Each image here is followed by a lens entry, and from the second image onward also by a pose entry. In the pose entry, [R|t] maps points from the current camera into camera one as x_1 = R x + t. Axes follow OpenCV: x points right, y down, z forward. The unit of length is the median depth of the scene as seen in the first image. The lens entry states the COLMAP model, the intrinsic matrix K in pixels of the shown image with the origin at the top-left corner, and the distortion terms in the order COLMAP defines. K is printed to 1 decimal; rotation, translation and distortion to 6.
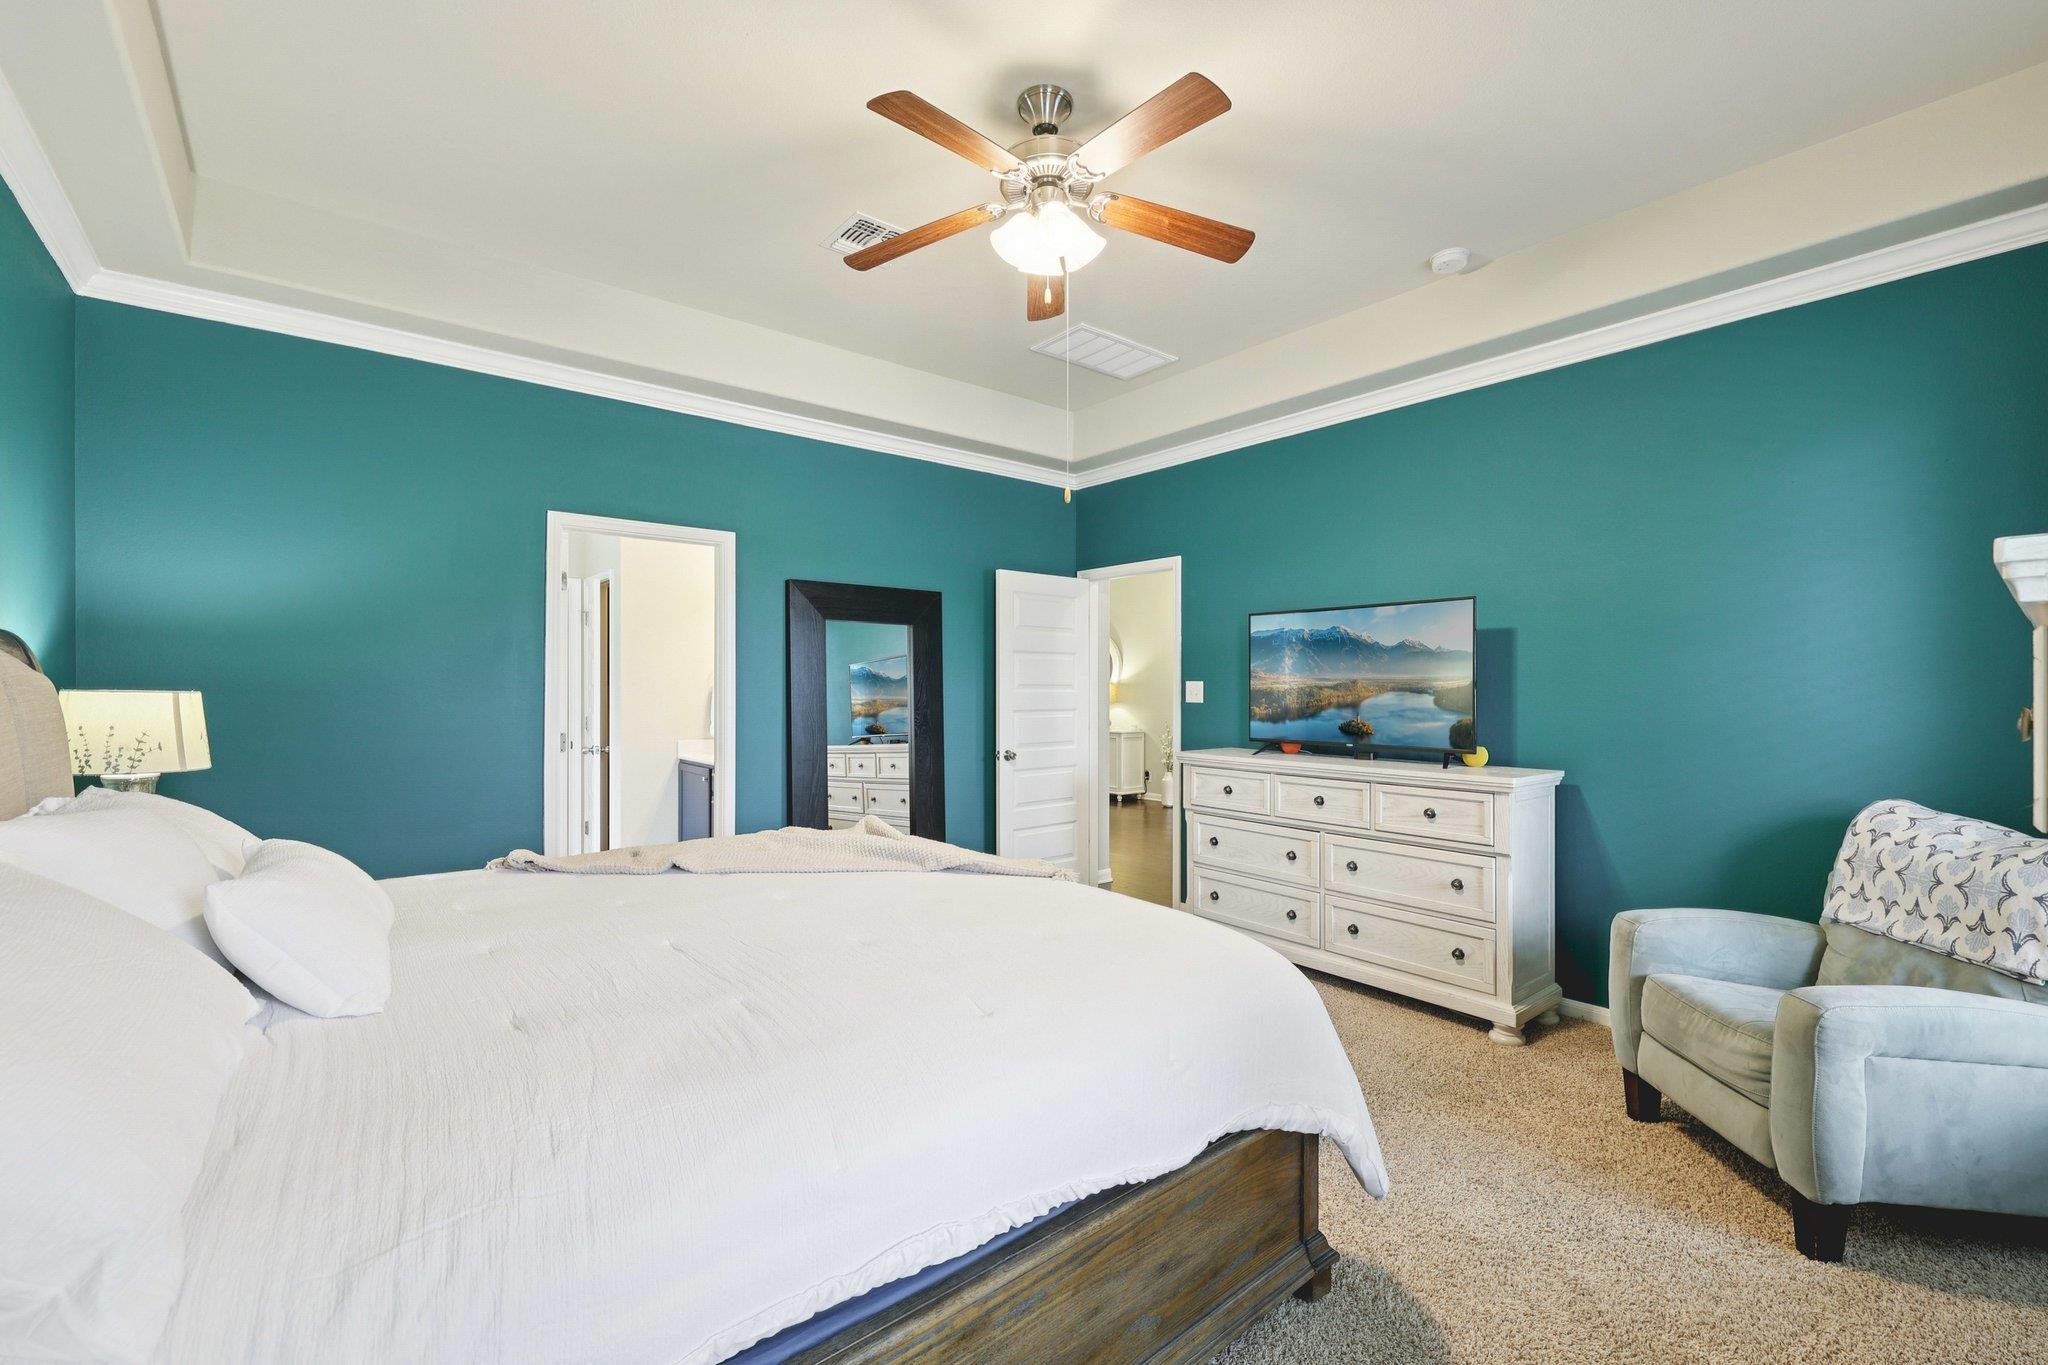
lens RADIAL K [[867.8, 0, 1024.0], [0, 867.8, 682.5], [0, 0, 1]] dist [0.023071, -0.000043]
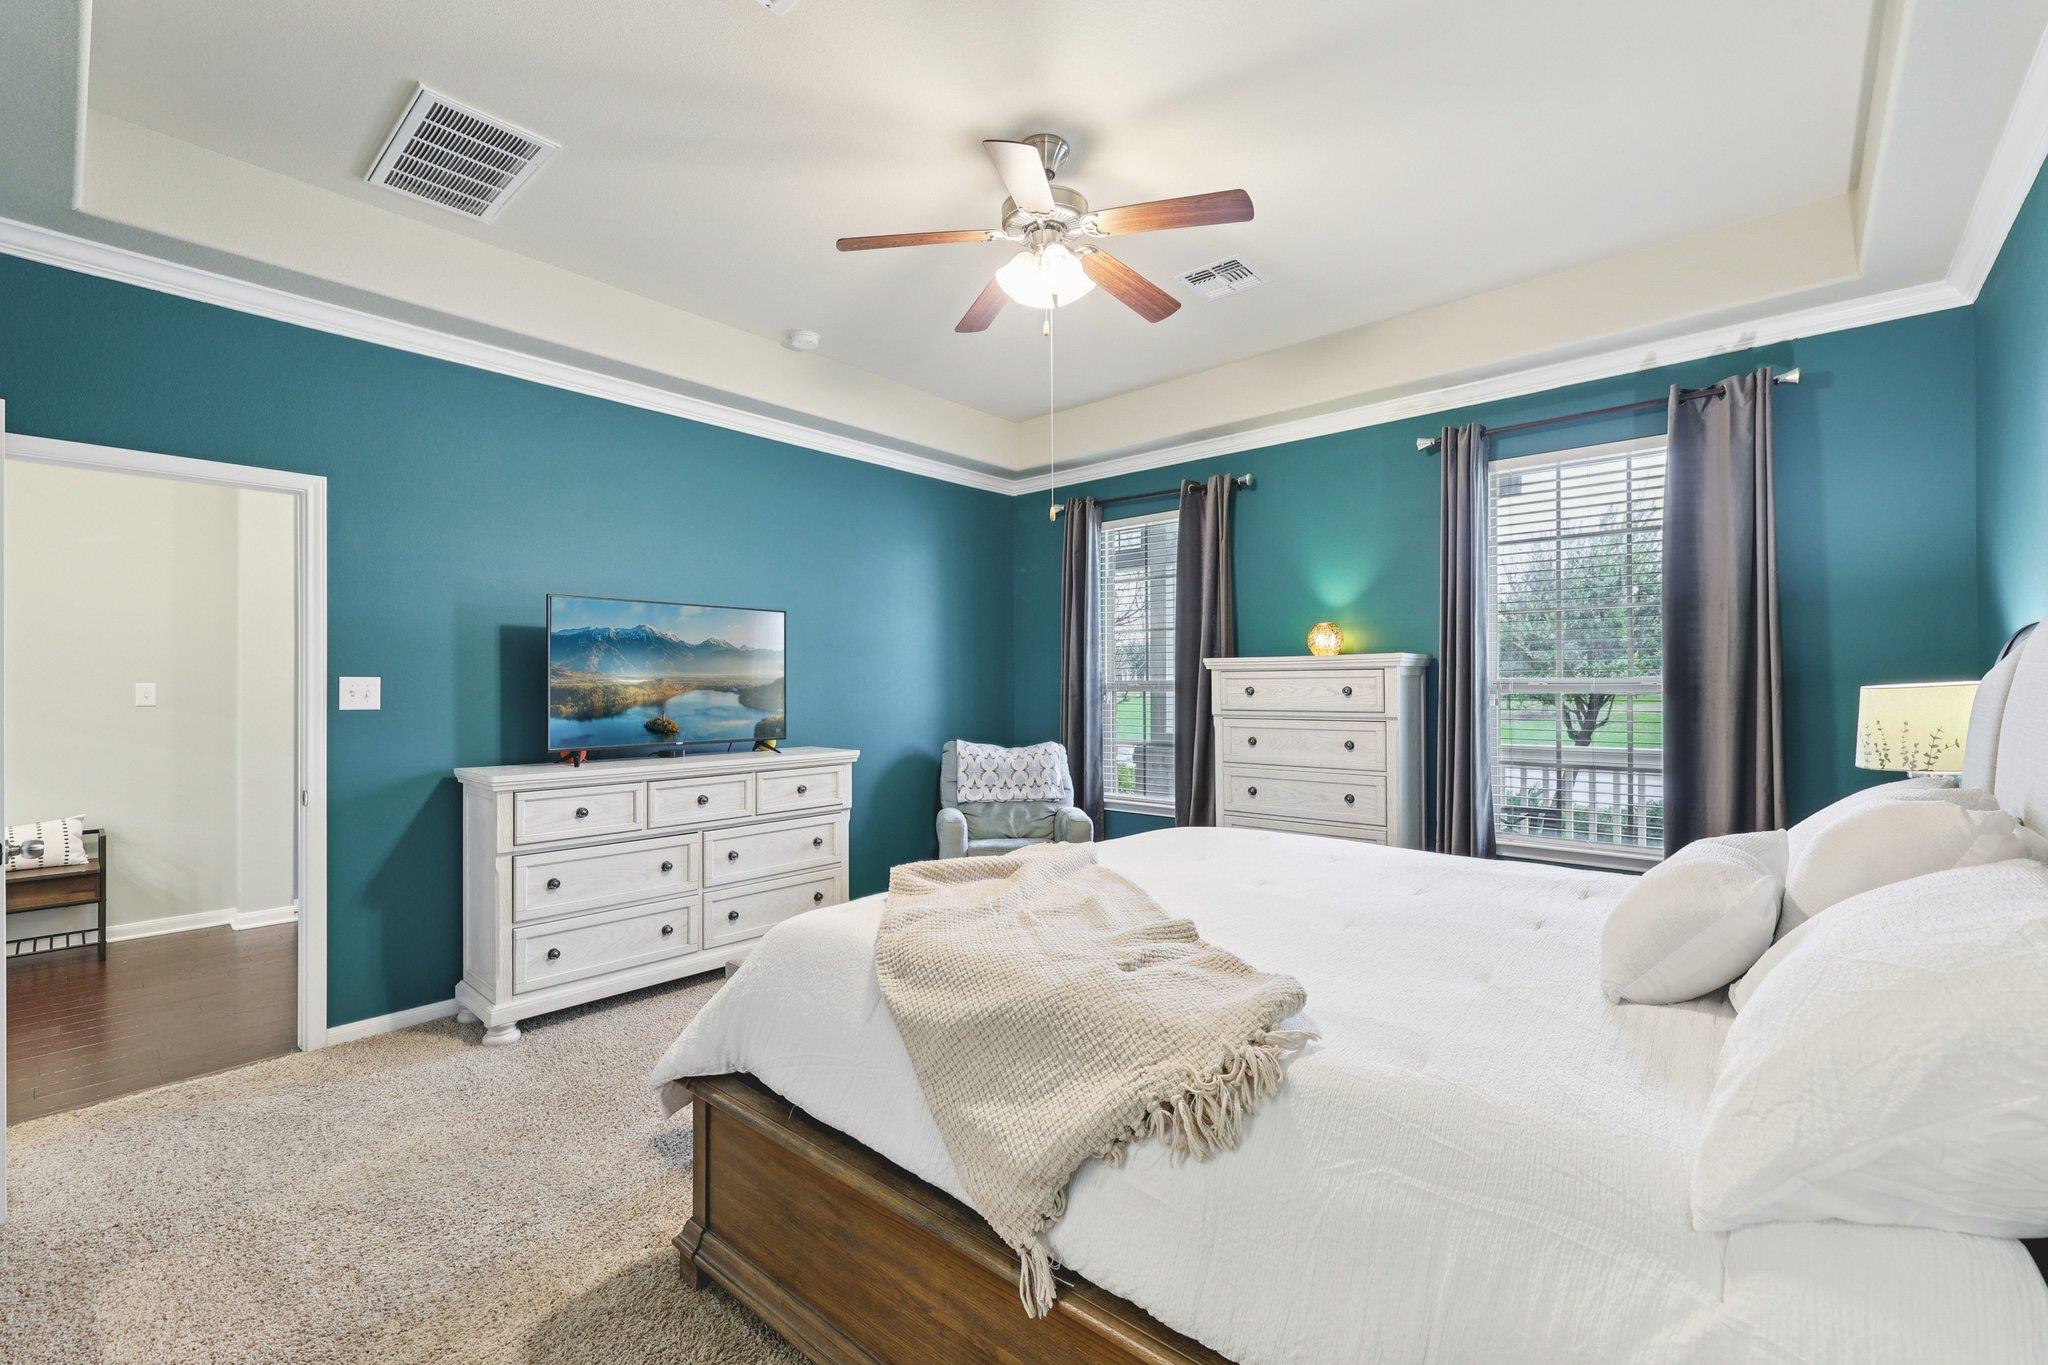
lens RADIAL K [[868.4, 0, 1023.4], [0, 868.4, 687.2], [0, 0, 1]] dist [-0.001523, -0.000239]
pose [[-0.154402, 0.000221, 0.988008, -0.669048], [0.000301, 1.000000, -0.000177, 0.007921], [-0.988008, 0.000270, -0.154403, 0.769107]]
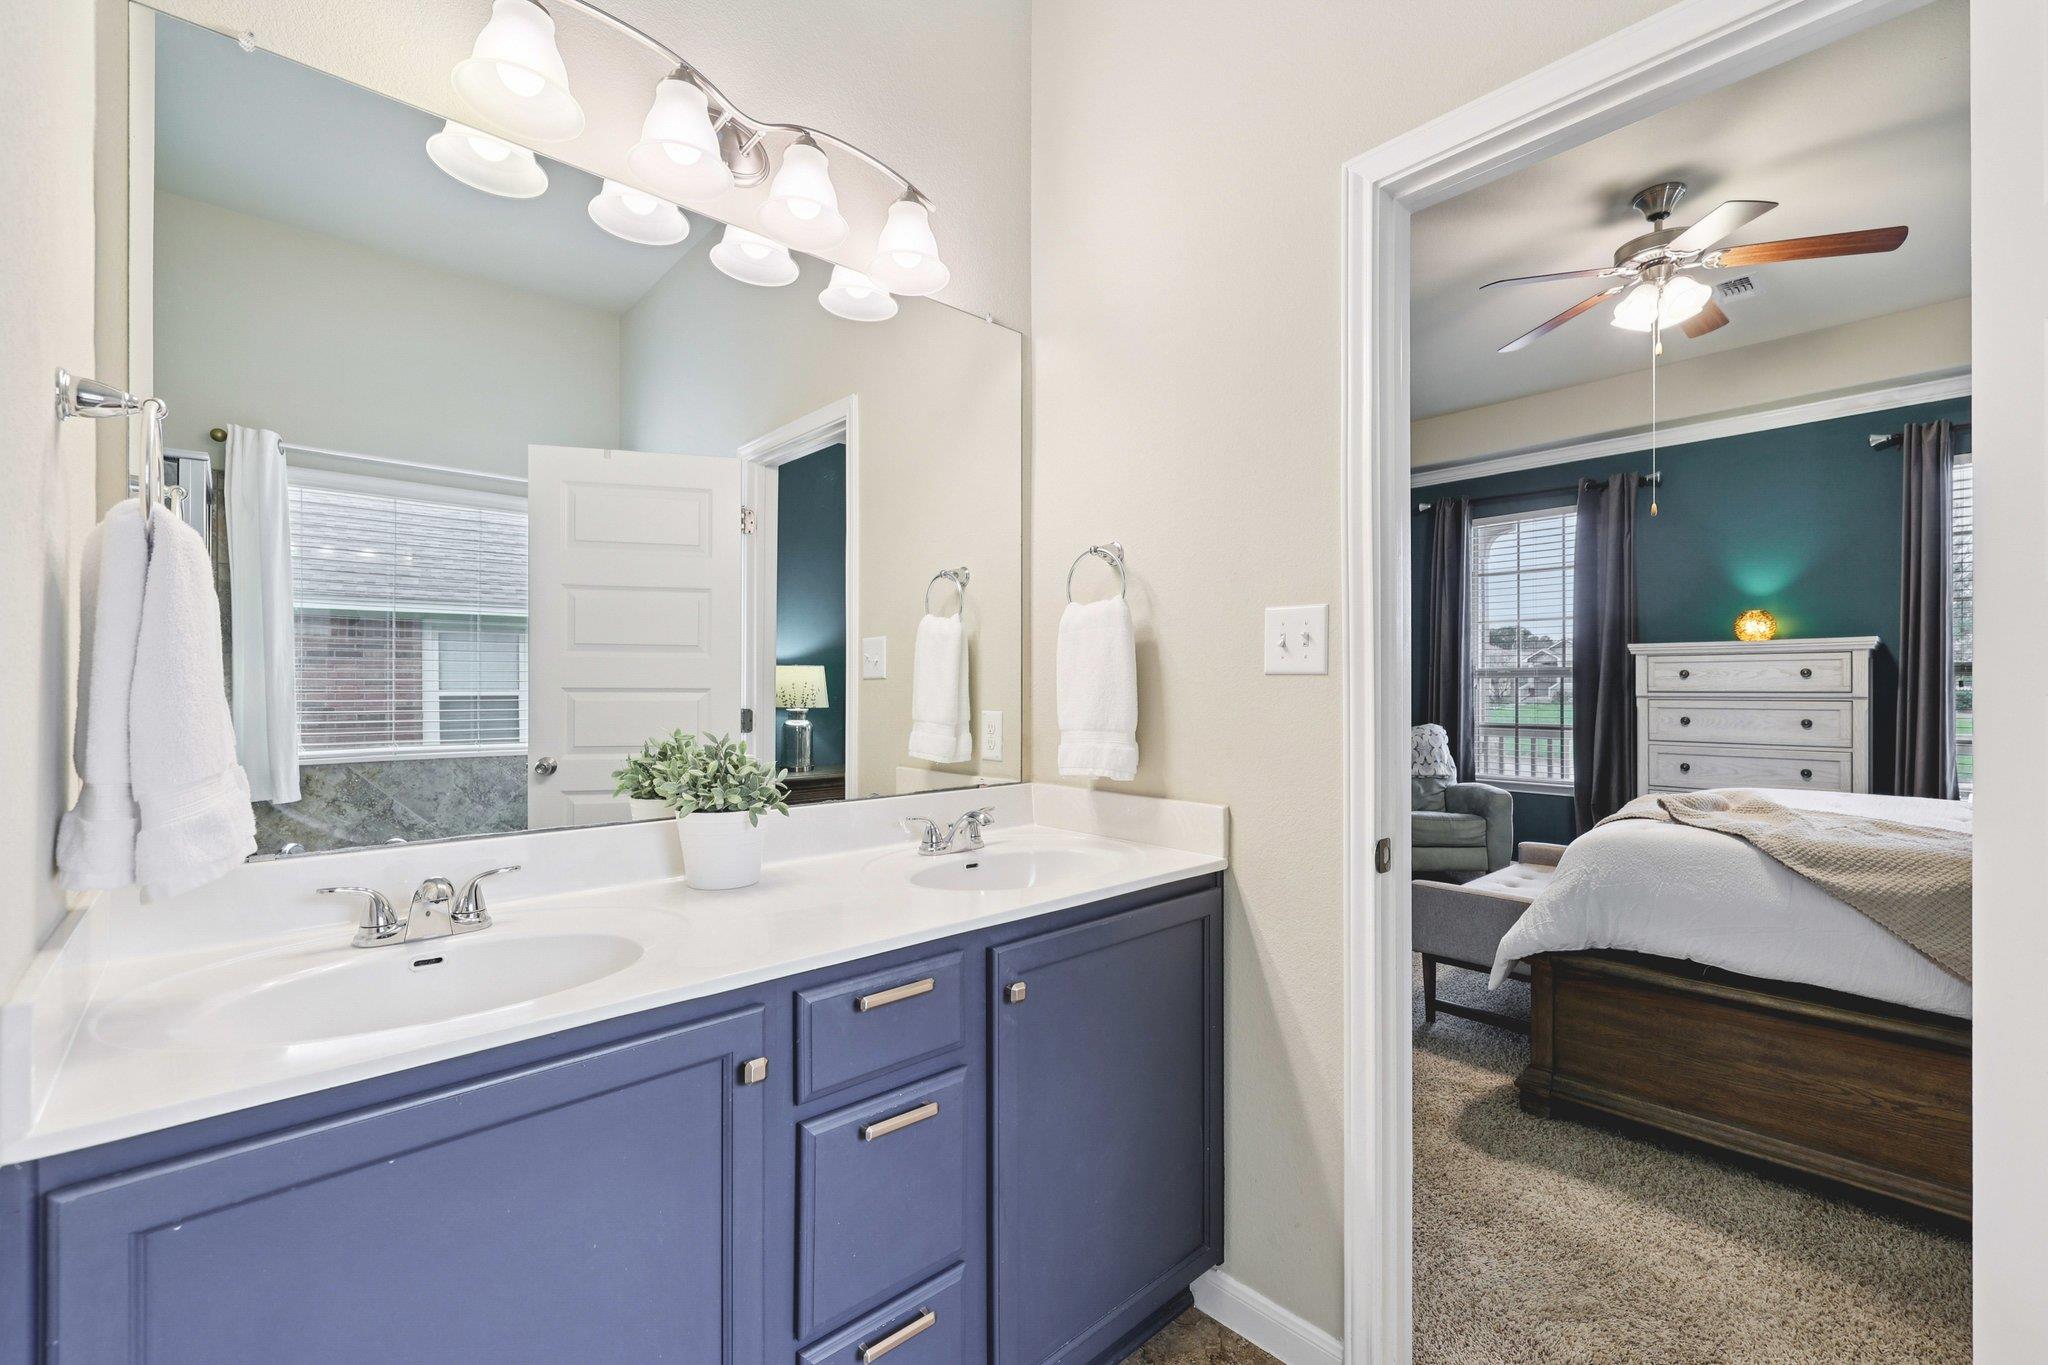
lens RADIAL K [[868.4, 0, 1023.4], [0, 868.4, 687.2], [0, 0, 1]] dist [-0.001523, -0.000239]
pose [[-0.046754, 0.002042, 0.998904, -0.759866], [-0.006183, 0.999978, -0.002333, 0.038715], [-0.998887, -0.006286, -0.046740, 1.260606]]
